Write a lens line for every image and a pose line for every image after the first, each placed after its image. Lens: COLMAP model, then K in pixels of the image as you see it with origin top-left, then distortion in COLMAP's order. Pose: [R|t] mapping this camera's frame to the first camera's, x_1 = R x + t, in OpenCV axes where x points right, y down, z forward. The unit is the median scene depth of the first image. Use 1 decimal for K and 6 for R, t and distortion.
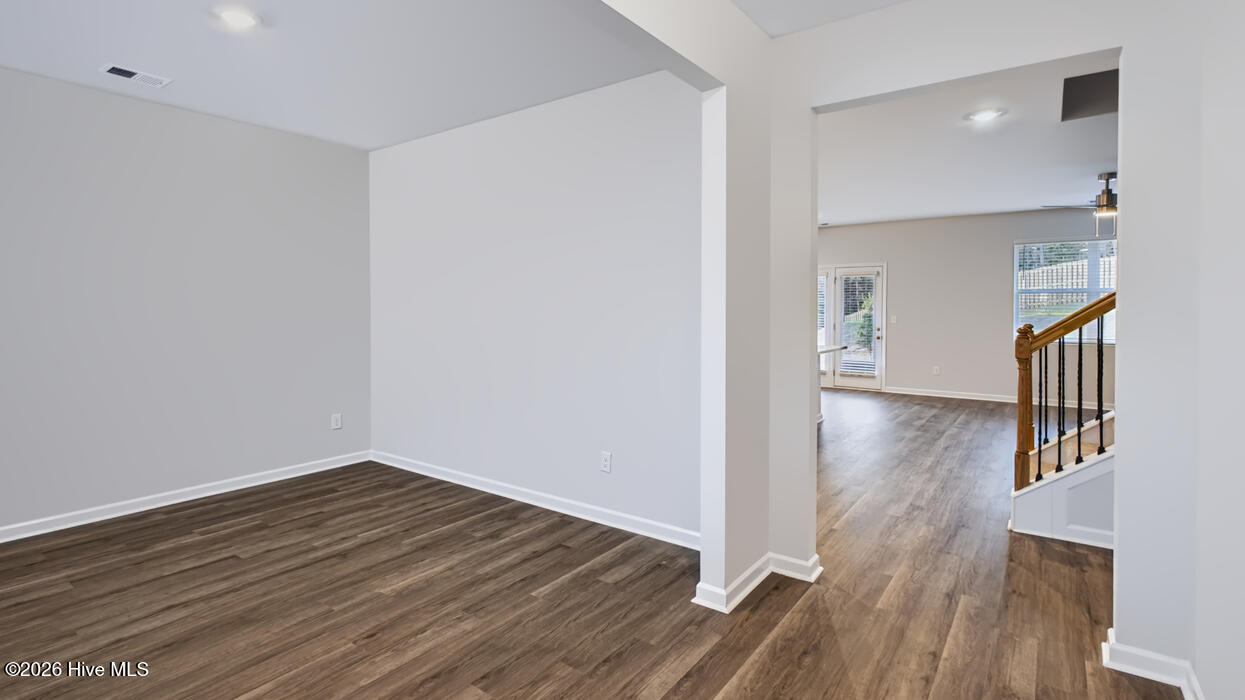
lens RADIAL K [[582.5, 0, 623.3], [0, 582.5, 318.2], [0, 0, 1]] dist [0.004165, 0.000838]
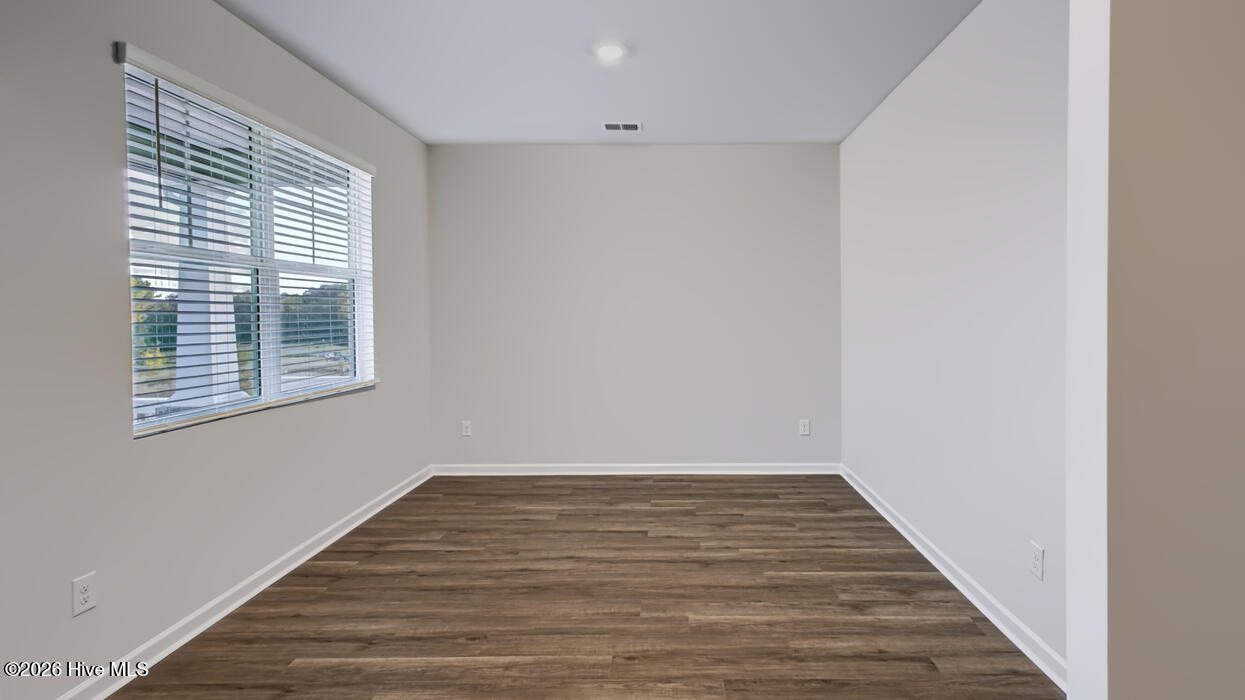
lens RADIAL K [[588.4, 0, 673.0], [0, 588.4, 334.7], [0, 0, 1]] dist [0.003882, 0.001042]
pose [[0.587468, 0.026974, -0.808797, 0.281520], [-0.009473, 0.999605, 0.026456, -0.005730], [0.809192, -0.007880, 0.587492, 0.379766]]
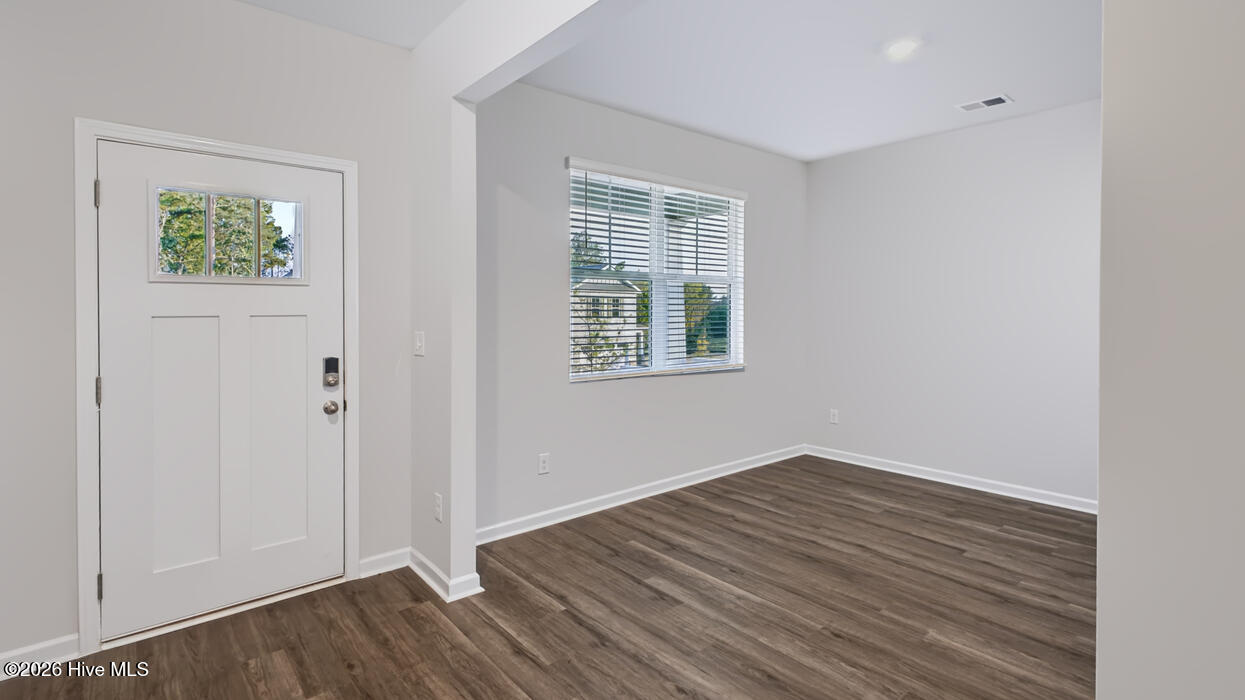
lens RADIAL K [[582.5, 0, 623.3], [0, 582.5, 318.2], [0, 0, 1]] dist [0.004165, 0.000838]
pose [[-0.245246, 0.010212, -0.969407, 0.479950], [-0.011153, 0.999849, 0.013354, -0.009267], [0.969397, 0.014087, -0.245095, 0.673570]]
